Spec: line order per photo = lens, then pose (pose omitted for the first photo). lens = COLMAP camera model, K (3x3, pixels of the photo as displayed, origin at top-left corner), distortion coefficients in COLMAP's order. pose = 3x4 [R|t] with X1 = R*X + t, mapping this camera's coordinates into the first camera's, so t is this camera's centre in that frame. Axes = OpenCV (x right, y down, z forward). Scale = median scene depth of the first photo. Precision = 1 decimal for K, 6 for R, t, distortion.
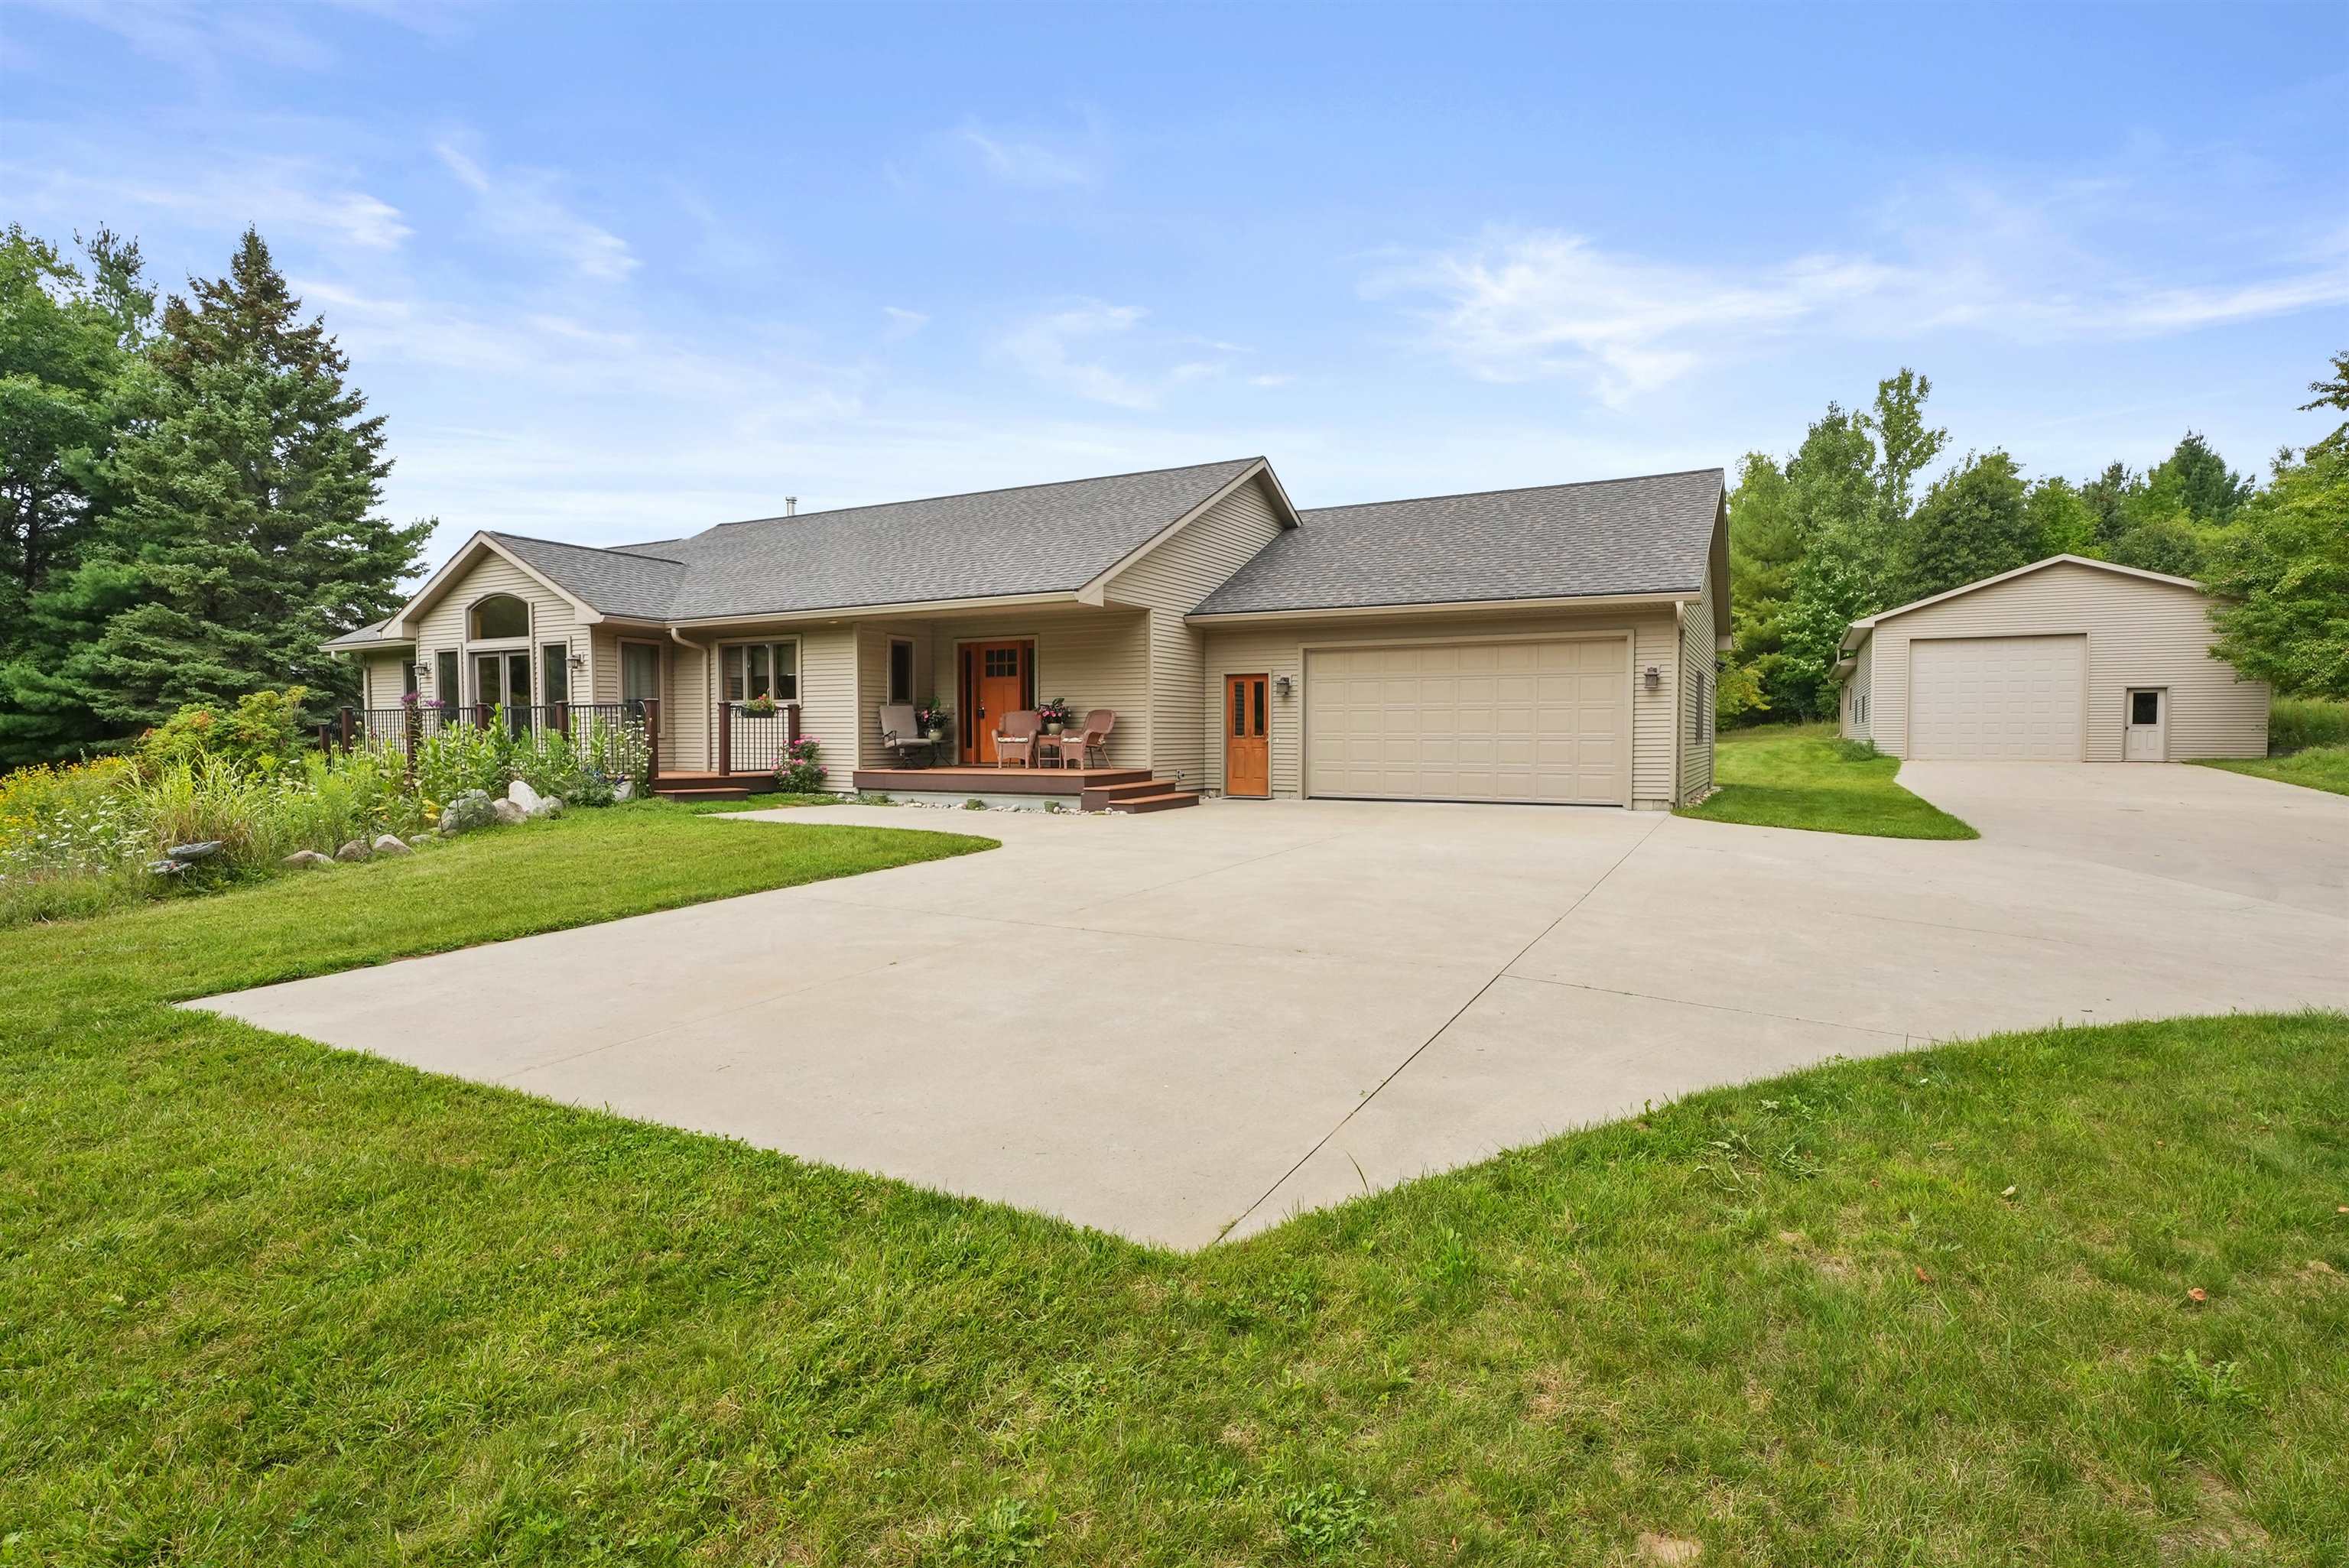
lens RADIAL K [[1078.5, 0, 1156.9], [0, 1078.5, 777.6], [0, 0, 1]] dist [-0.000994, 0.000004]
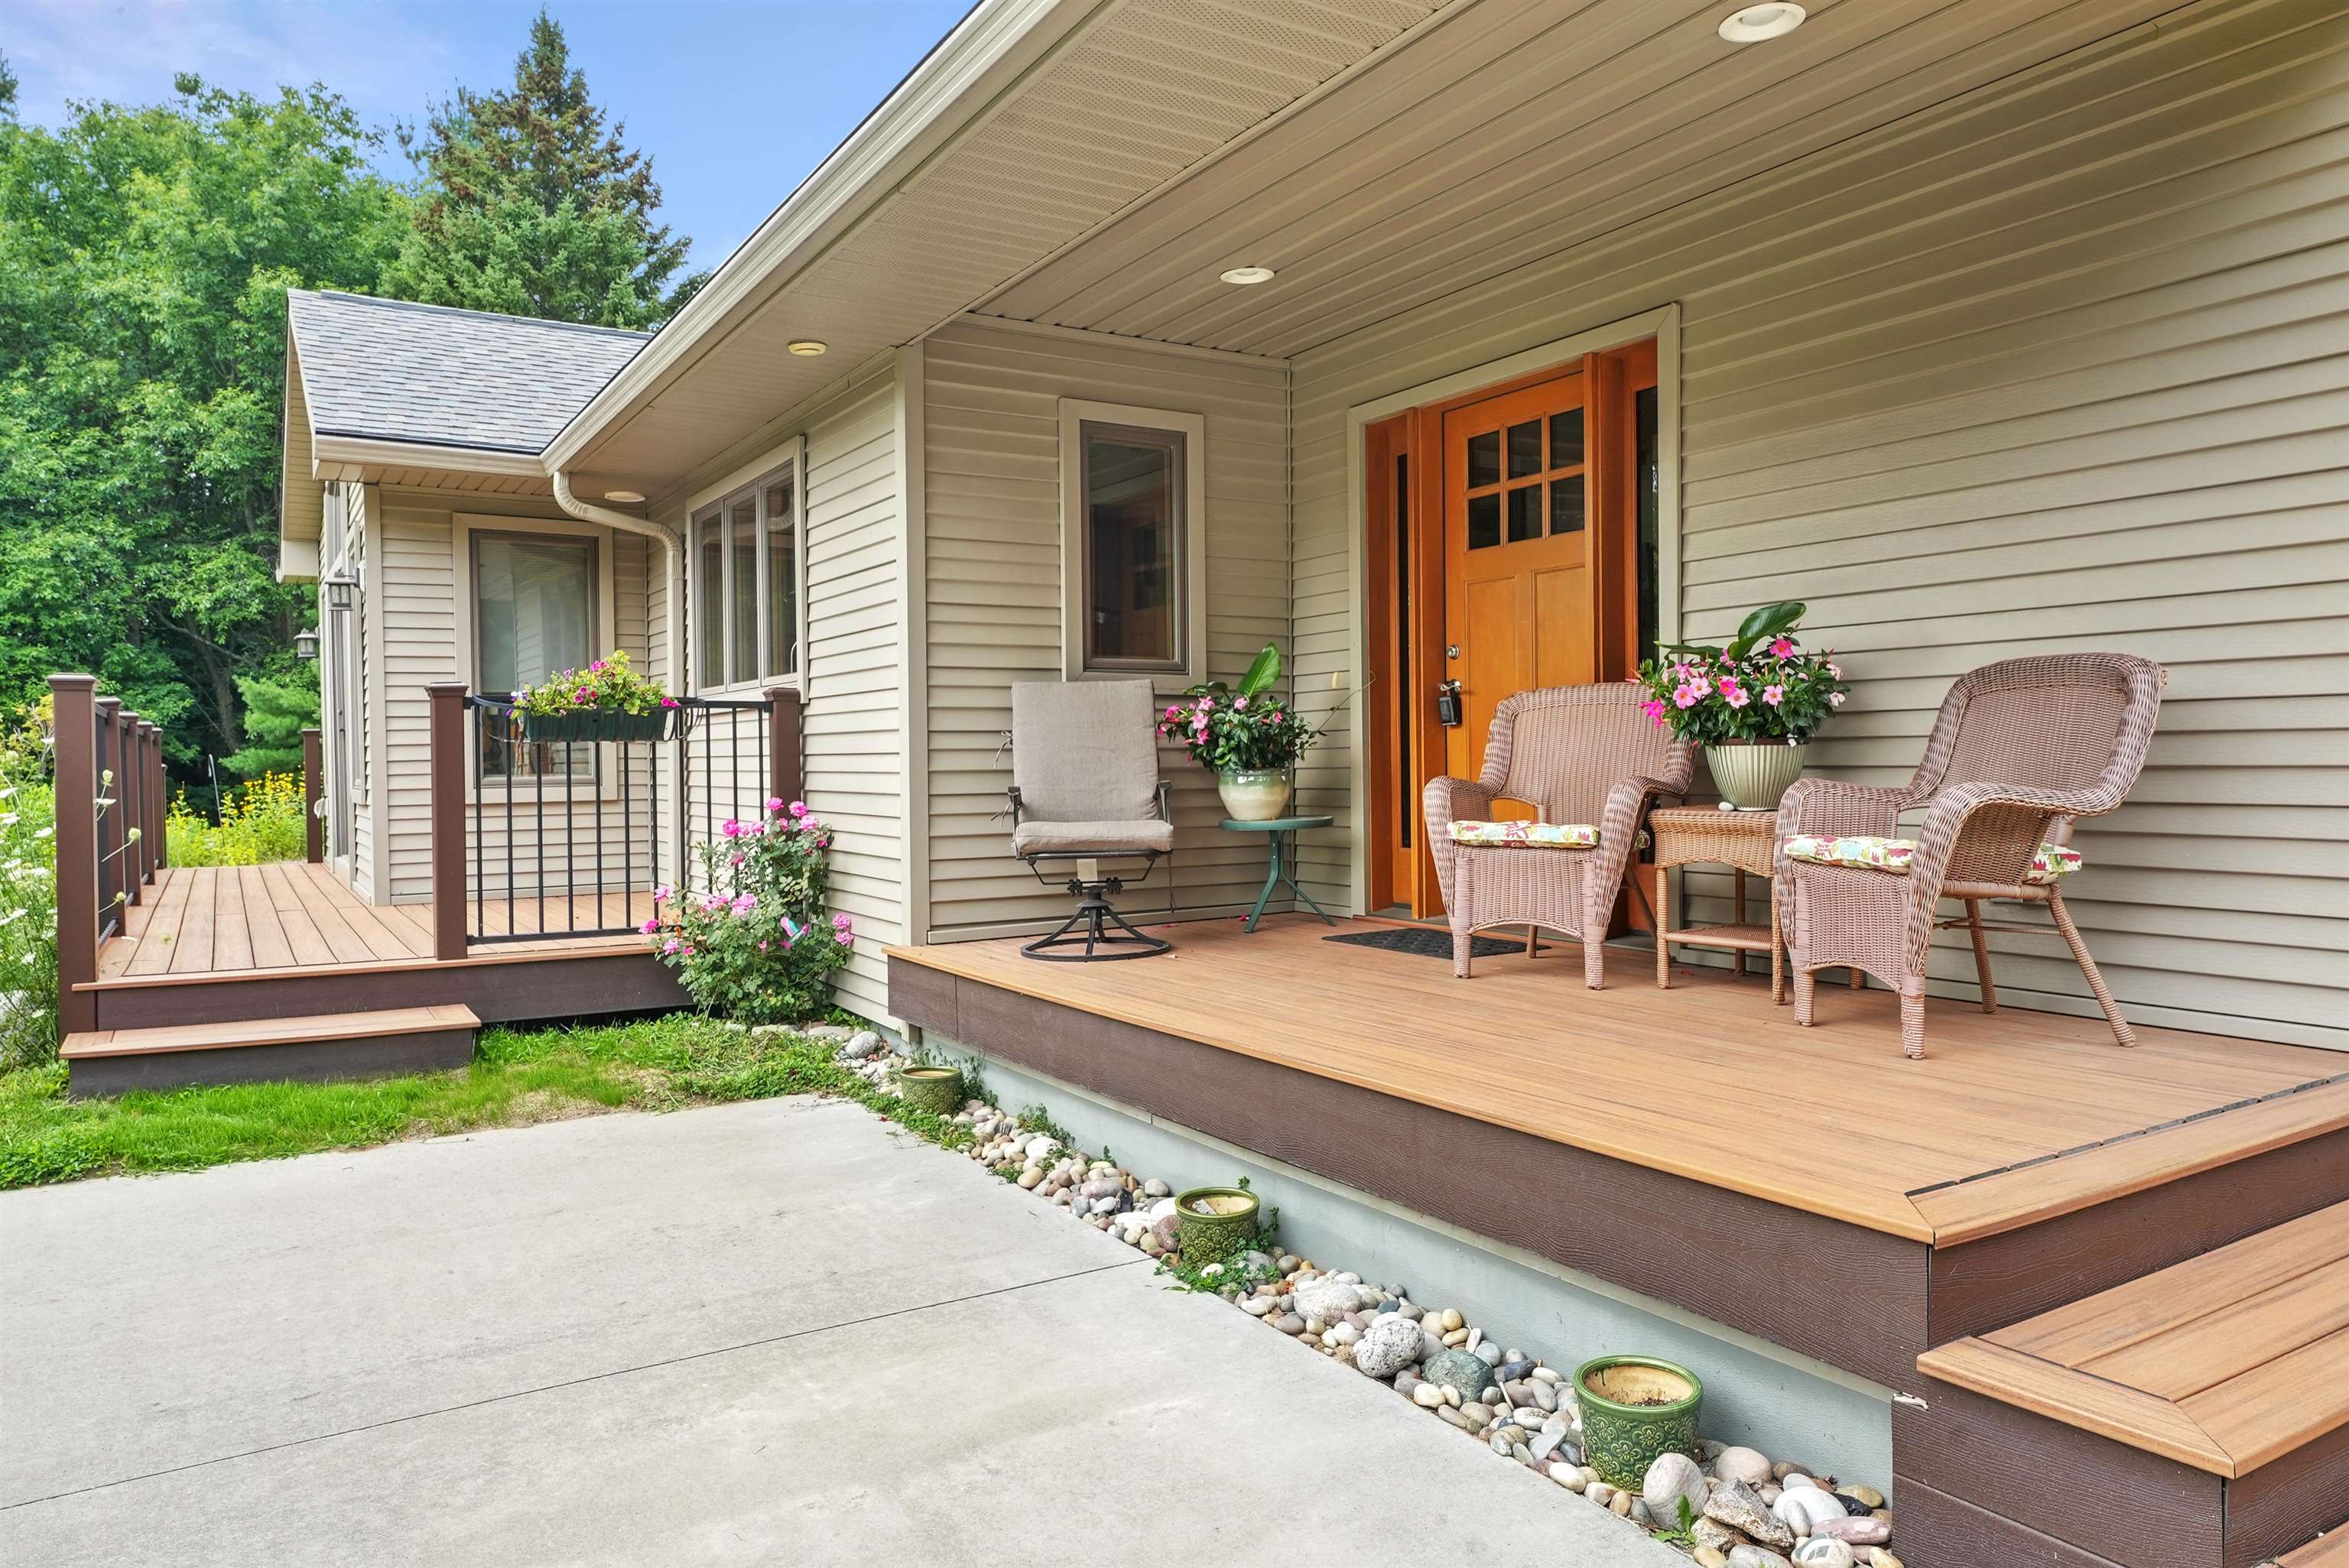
lens RADIAL K [[1536.1, 0, 1162.2], [0, 1536.1, 787.2], [0, 0, 1]] dist [0.006415, 0.000796]
pose [[0.857767, -0.001685, -0.514037, -0.045602], [-0.005851, 0.999898, -0.013041, -0.038758], [0.514006, 0.014193, 0.857669, 0.717199]]
